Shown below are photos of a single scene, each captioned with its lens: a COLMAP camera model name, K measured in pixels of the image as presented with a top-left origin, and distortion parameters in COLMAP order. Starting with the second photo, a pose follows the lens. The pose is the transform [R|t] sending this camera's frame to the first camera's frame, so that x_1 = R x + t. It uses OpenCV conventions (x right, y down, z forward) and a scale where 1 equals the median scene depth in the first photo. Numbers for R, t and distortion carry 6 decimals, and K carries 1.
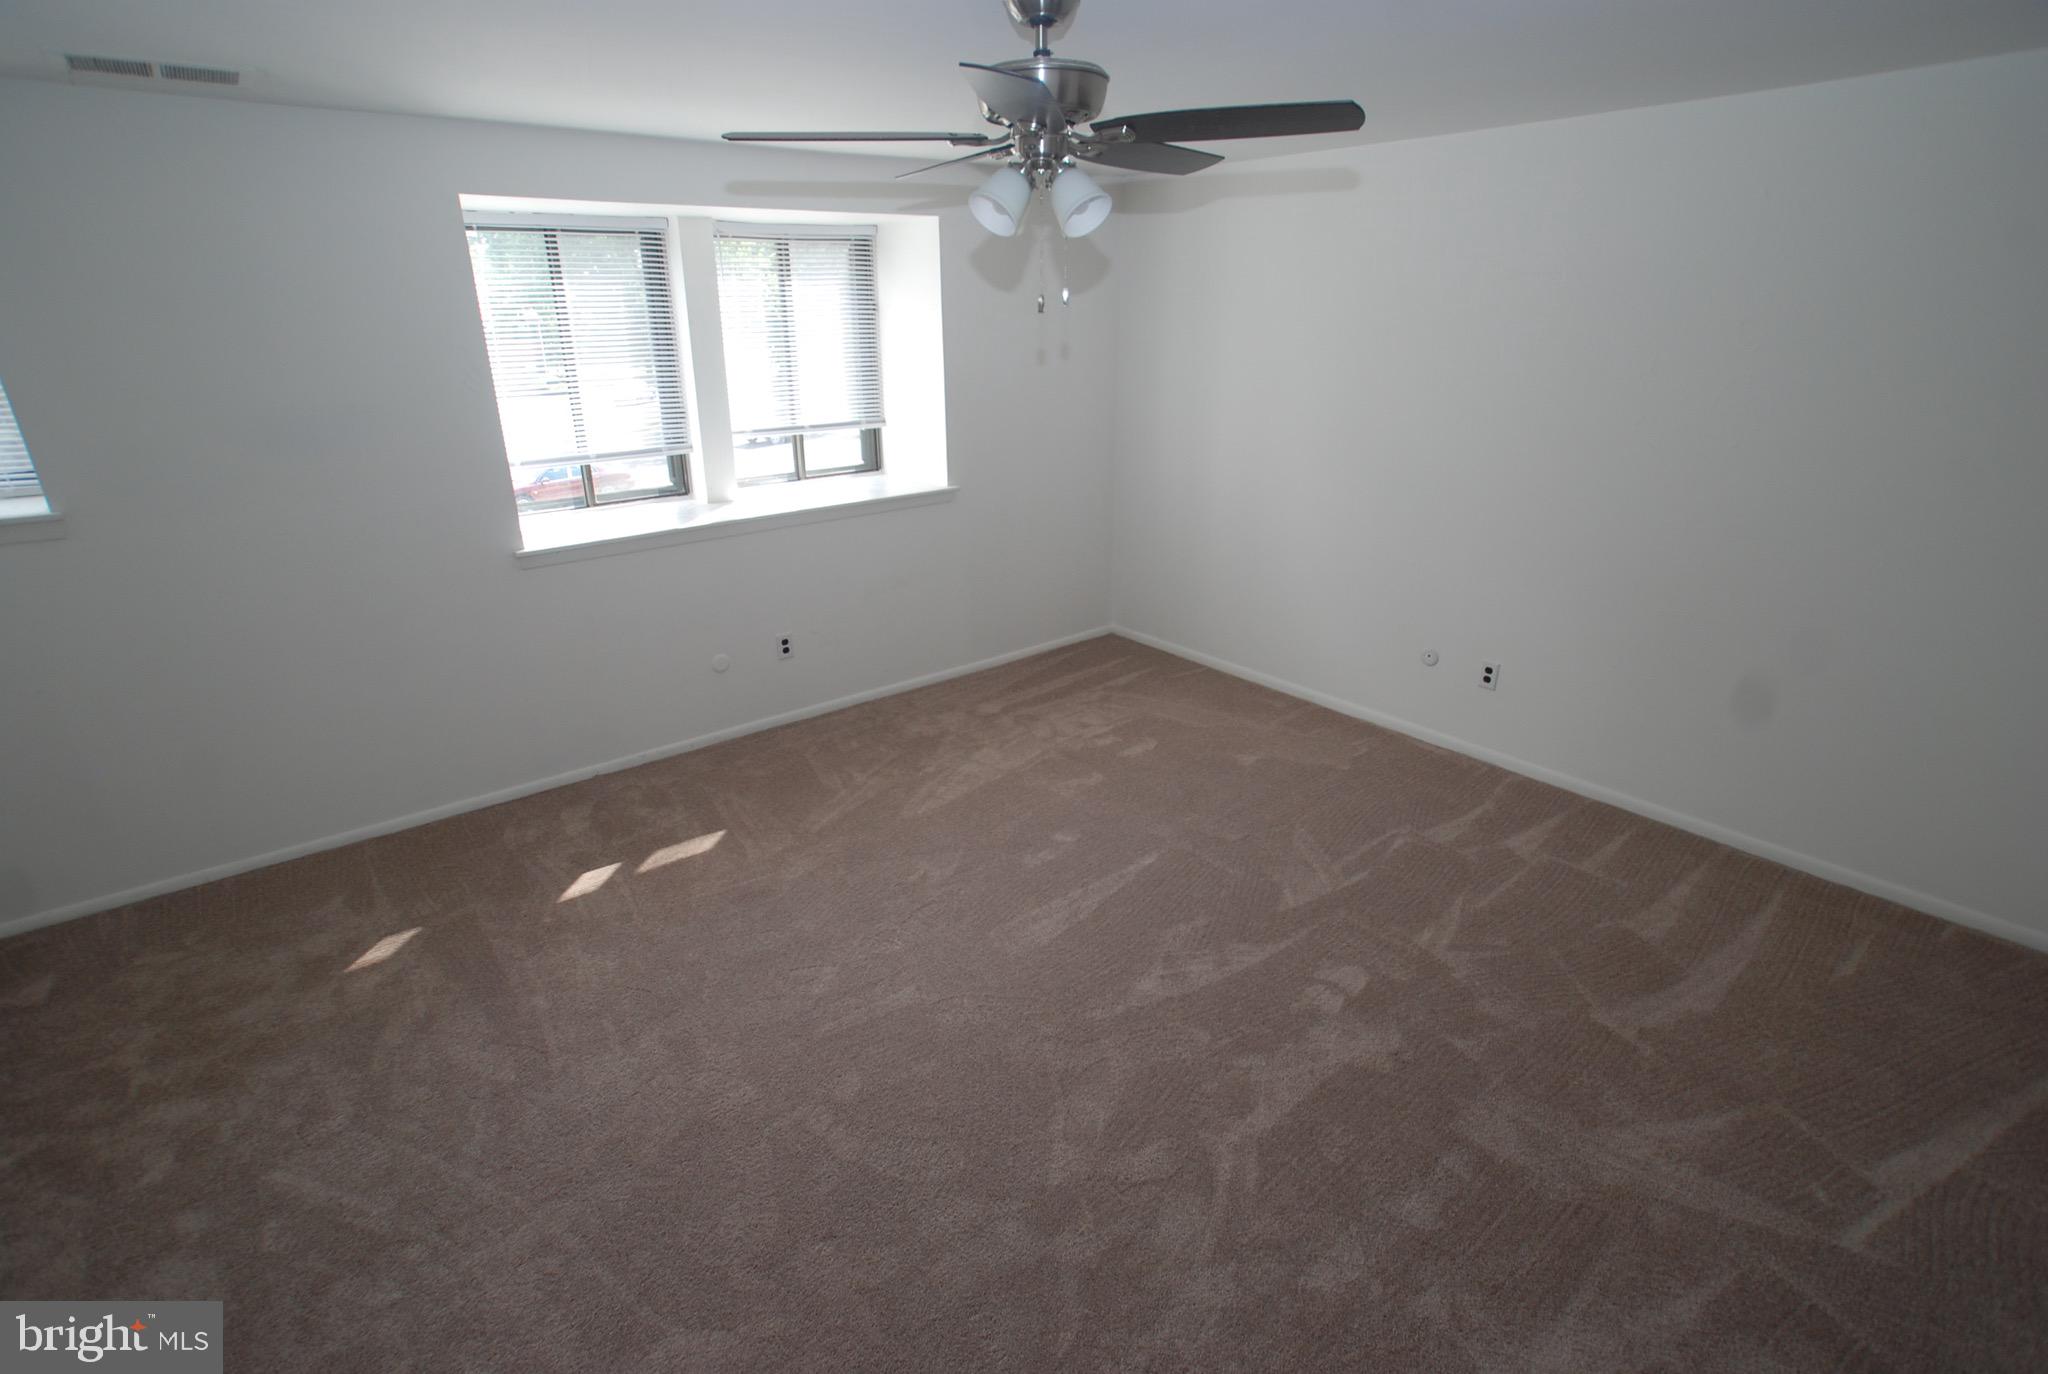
lens RADIAL K [[993.1, 0, 1017.7], [0, 993.1, 694.5], [0, 0, 1]] dist [-0.071794, 0.031965]
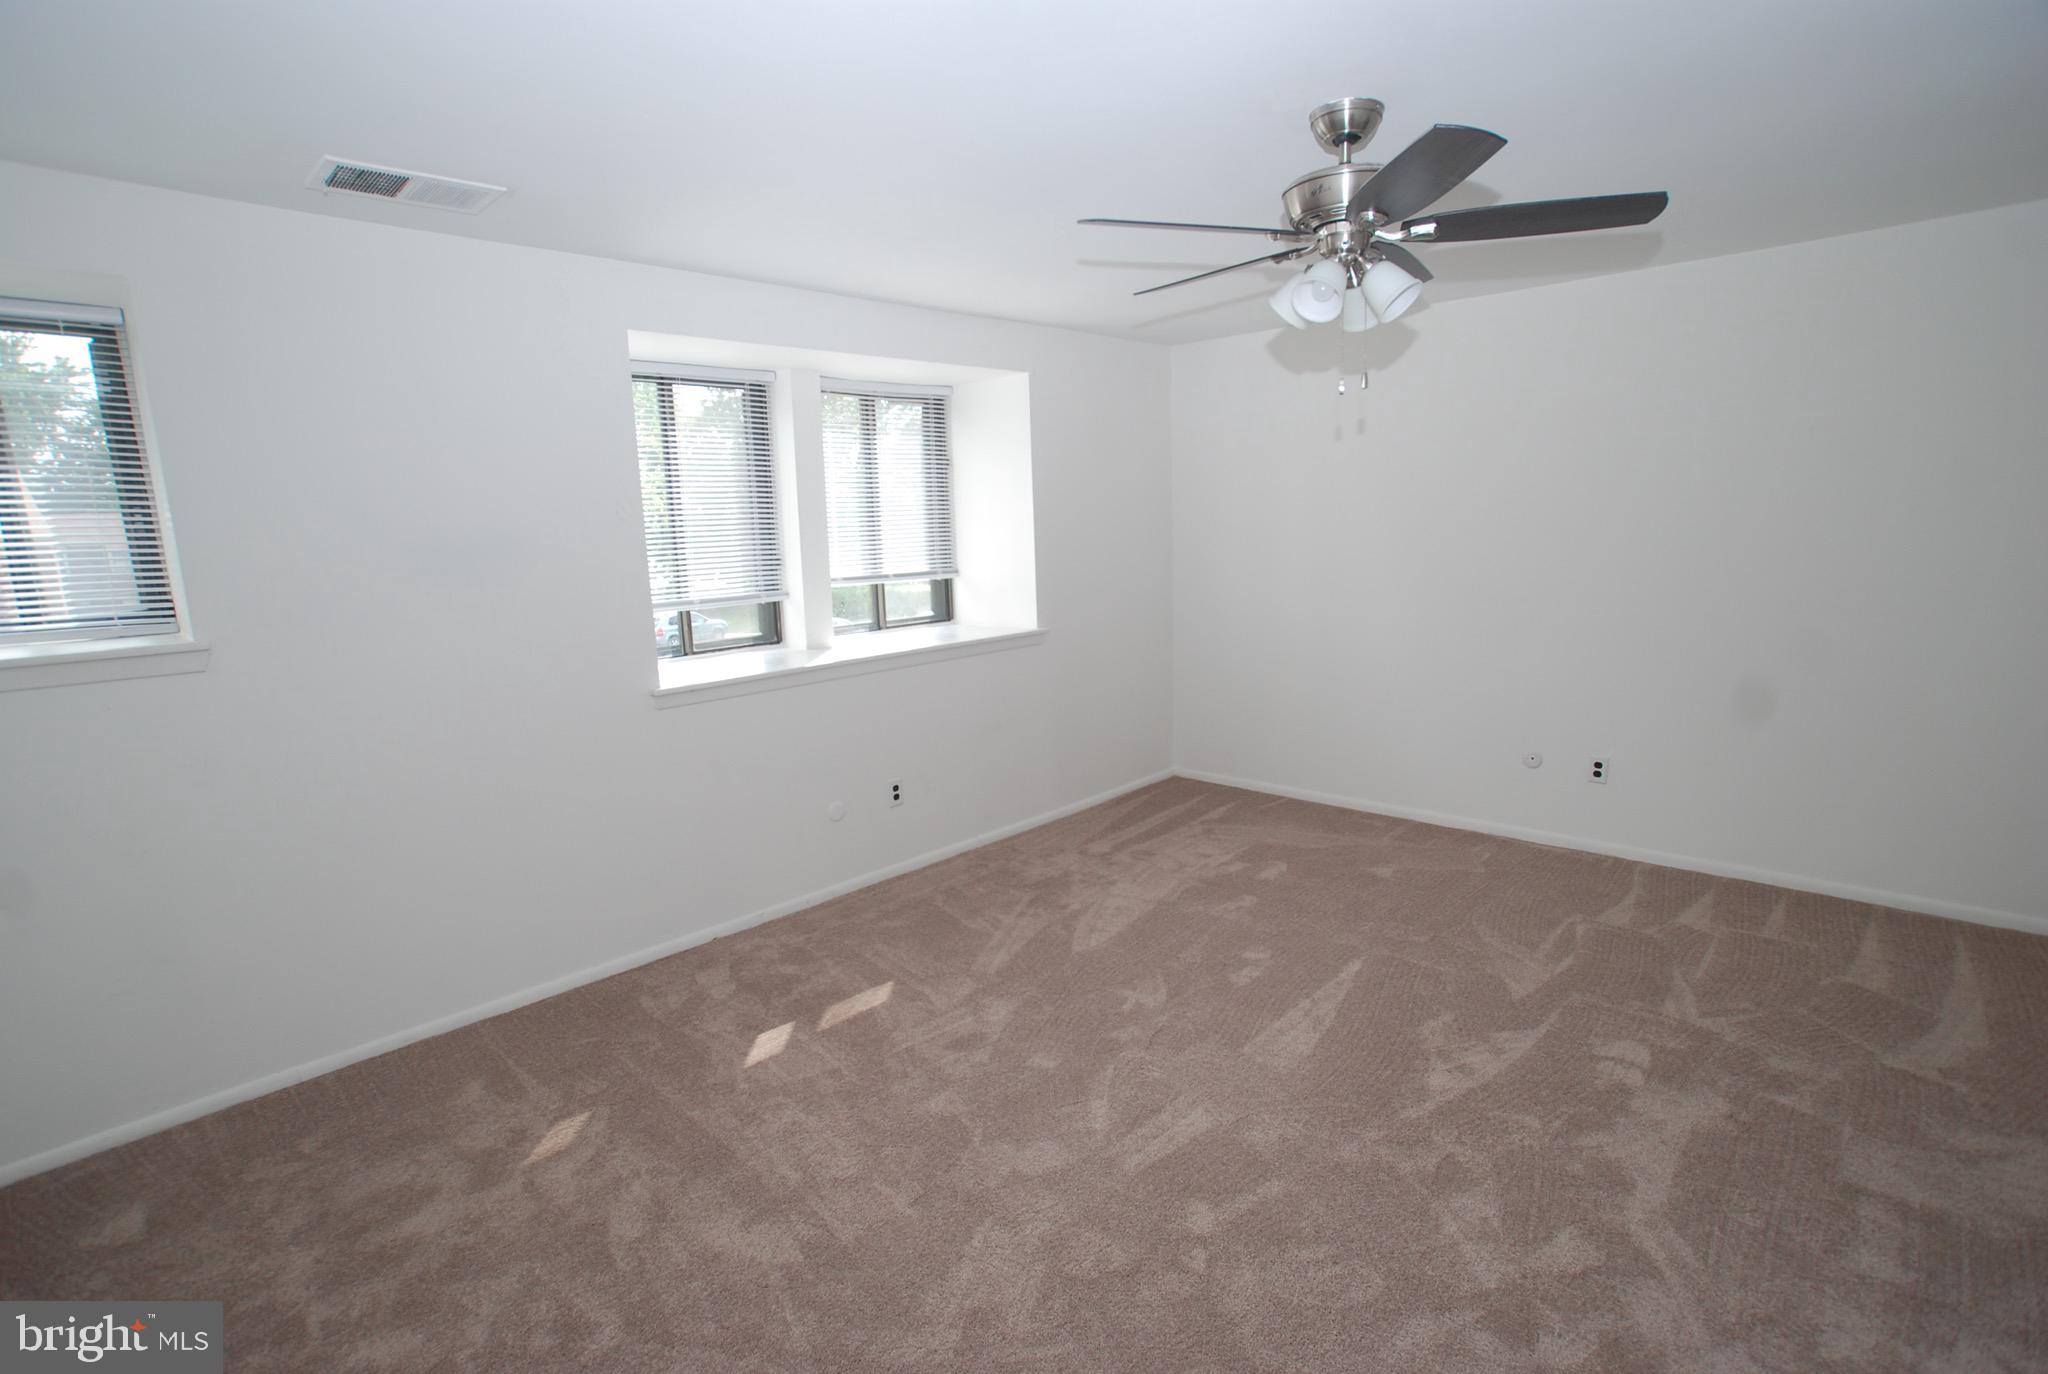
lens RADIAL K [[993.1, 0, 1017.7], [0, 993.1, 694.5], [0, 0, 1]] dist [-0.071794, 0.031965]
pose [[0.991813, -0.050046, 0.117480, -0.279049], [0.072639, 0.977765, -0.196723, 0.068201], [-0.105023, 0.203647, 0.973395, 0.050026]]
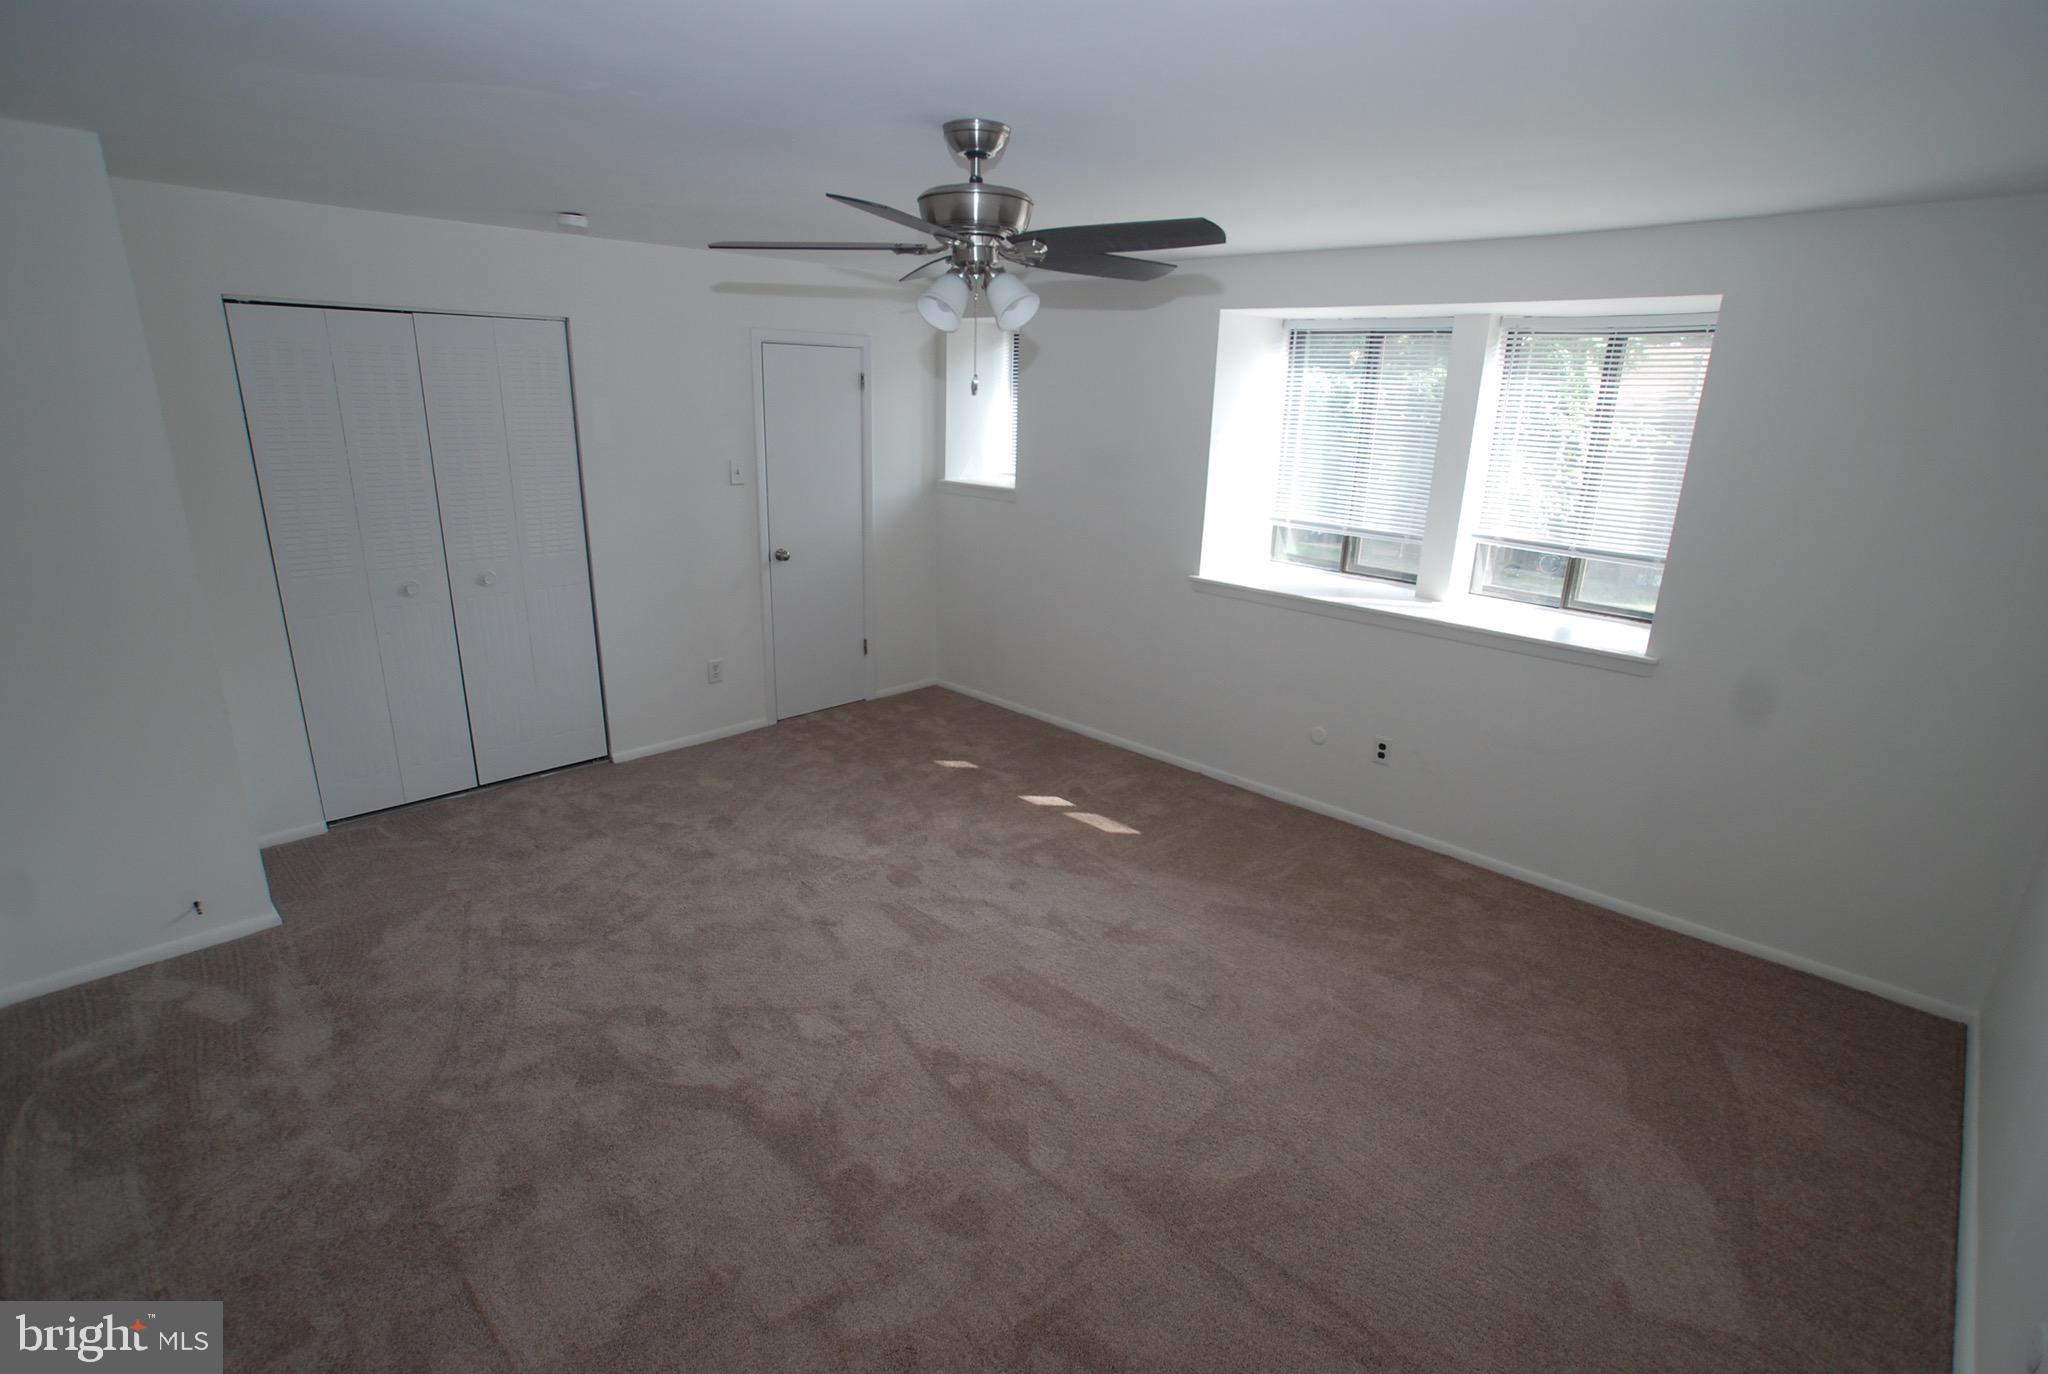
lens RADIAL K [[993.1, 0, 1017.7], [0, 993.1, 694.5], [0, 0, 1]] dist [-0.071794, 0.031965]
pose [[0.114068, 0.299300, -0.947316, 0.748803], [-0.388603, 0.891008, 0.234717, -0.226239], [0.914317, 0.341356, 0.217944, 0.559516]]
